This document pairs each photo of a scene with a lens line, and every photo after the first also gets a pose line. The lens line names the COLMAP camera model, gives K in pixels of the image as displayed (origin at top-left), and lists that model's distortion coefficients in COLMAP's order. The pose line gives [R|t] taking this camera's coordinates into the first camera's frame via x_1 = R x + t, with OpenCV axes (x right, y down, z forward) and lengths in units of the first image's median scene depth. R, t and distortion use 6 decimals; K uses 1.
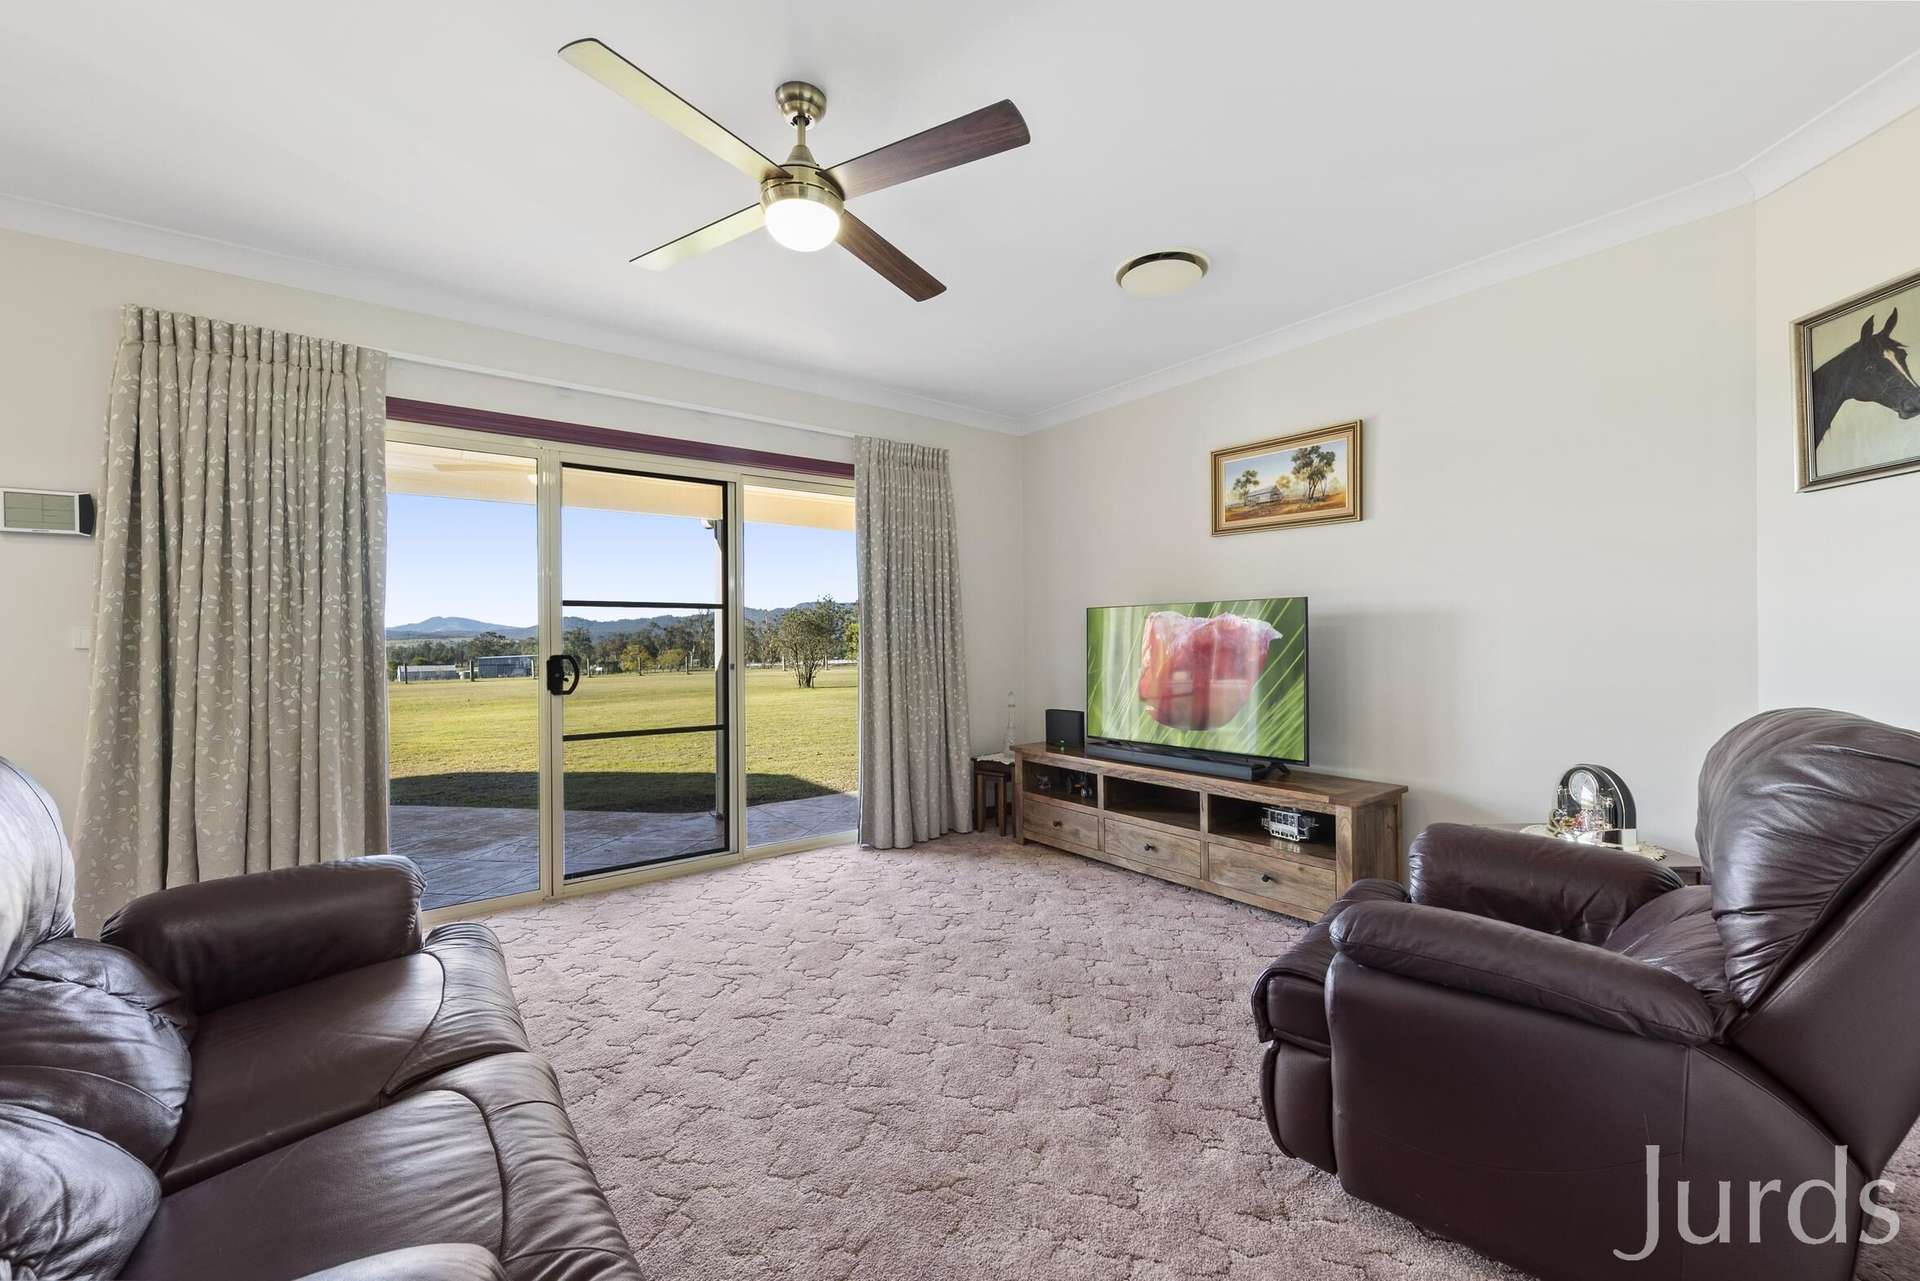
lens RADIAL K [[745.8, 0, 971.1], [0, 745.8, 643.9], [0, 0, 1]] dist [0.002604, 0.000080]
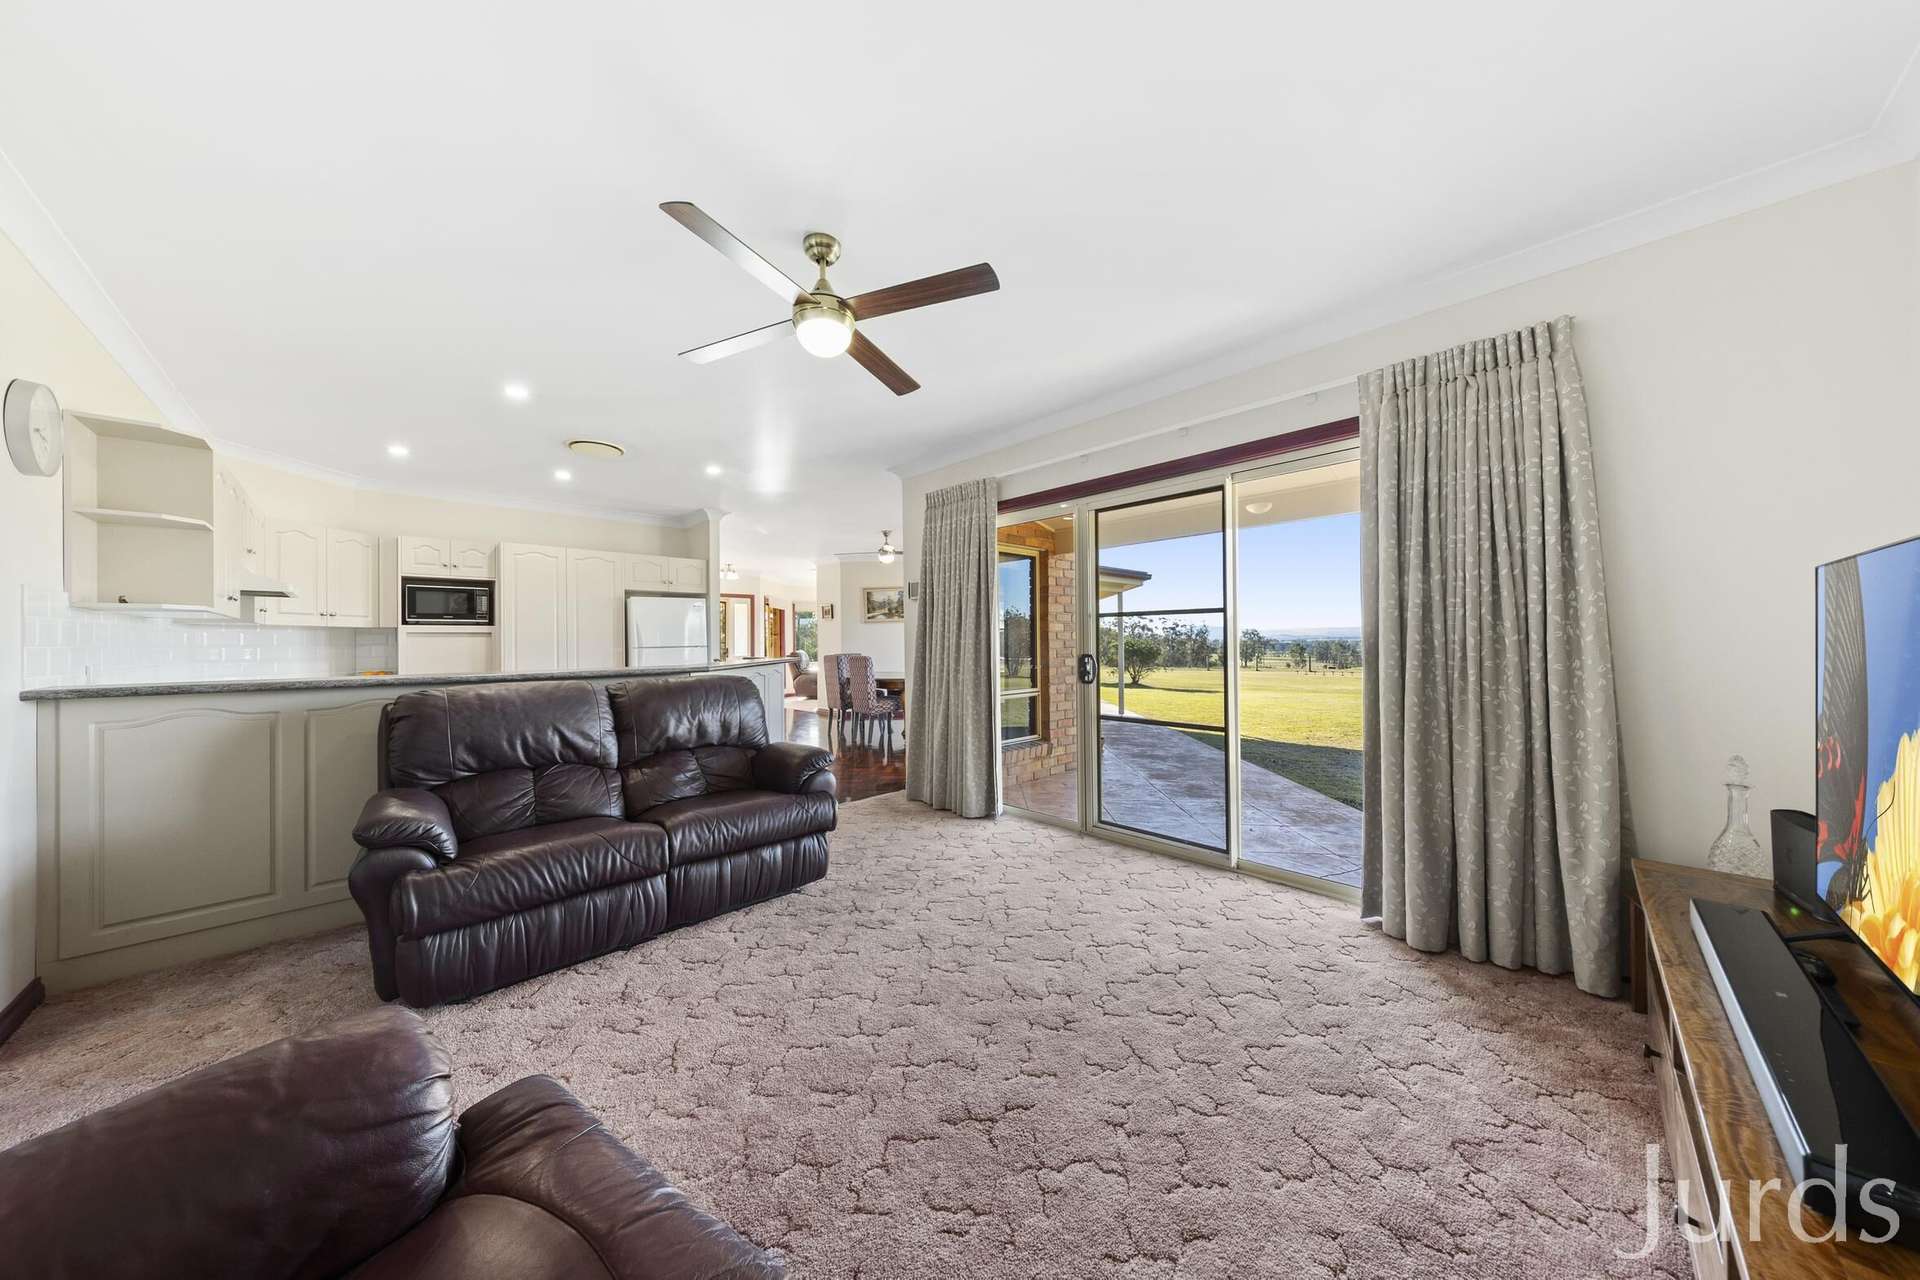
lens RADIAL K [[621.1, 0, 977.7], [0, 621.1, 639.2], [0, 0, 1]] dist [0.001210, 0.000019]
pose [[0.125785, 0.002707, -0.992054, 0.462997], [-0.002755, 0.999993, 0.002379, -0.011420], [0.992054, 0.002434, 0.125792, 0.574069]]
